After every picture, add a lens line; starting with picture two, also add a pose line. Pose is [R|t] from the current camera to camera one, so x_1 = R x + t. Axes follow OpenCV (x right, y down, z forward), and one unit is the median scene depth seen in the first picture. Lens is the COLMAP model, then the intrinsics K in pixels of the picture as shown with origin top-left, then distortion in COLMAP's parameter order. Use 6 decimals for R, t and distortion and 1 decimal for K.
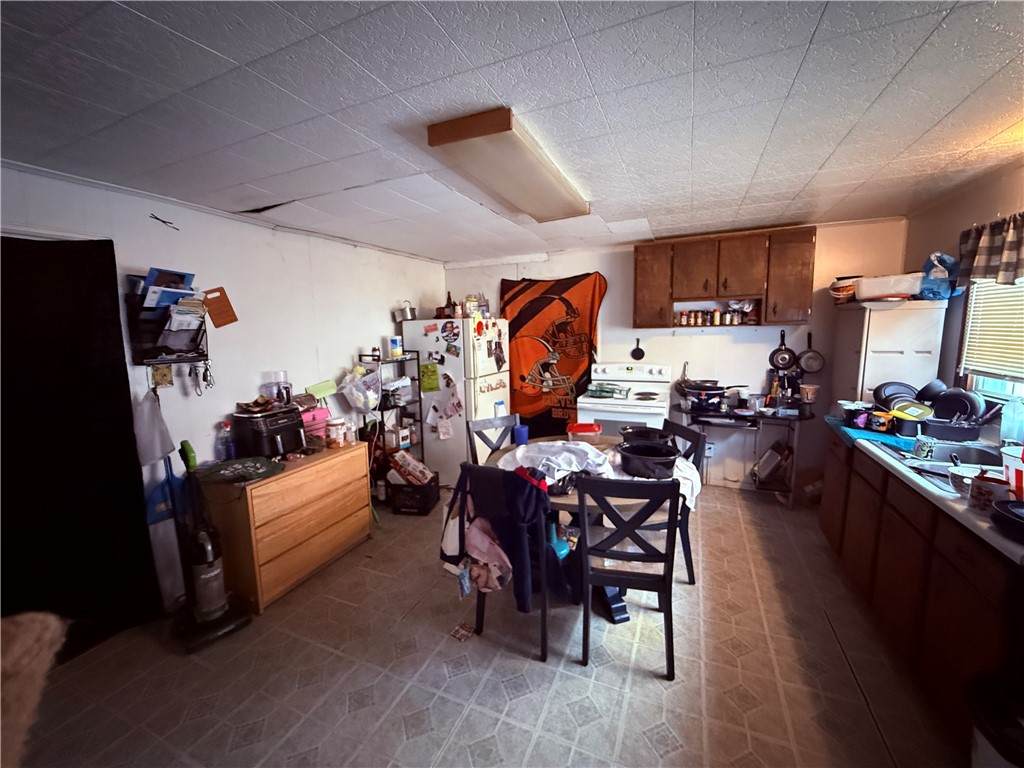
lens RADIAL K [[406.0, 0, 511.4], [0, 406.0, 384.6], [0, 0, 1]] dist [0.001572, -0.000093]
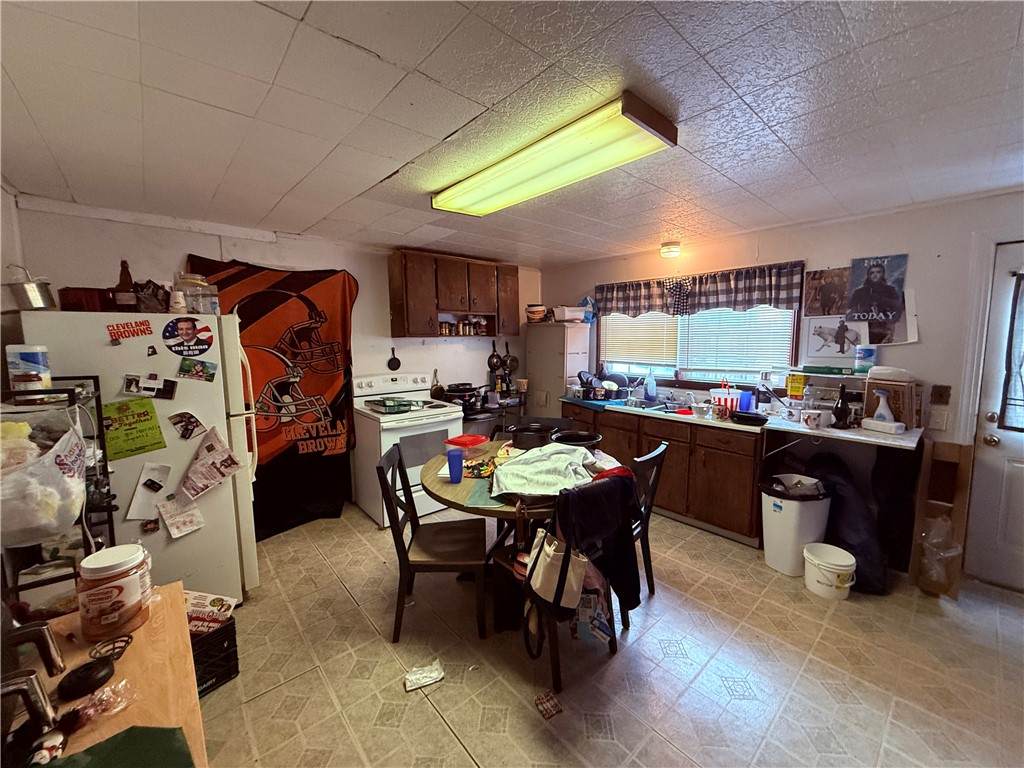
lens RADIAL K [[406.0, 0, 513.0], [0, 406.0, 381.3], [0, 0, 1]] dist [0.001572, -0.000093]
pose [[0.426518, -0.080695, 0.900872, -0.458419], [0.117665, 0.992498, 0.033194, -0.035843], [-0.896793, 0.091843, 0.432814, 0.364014]]
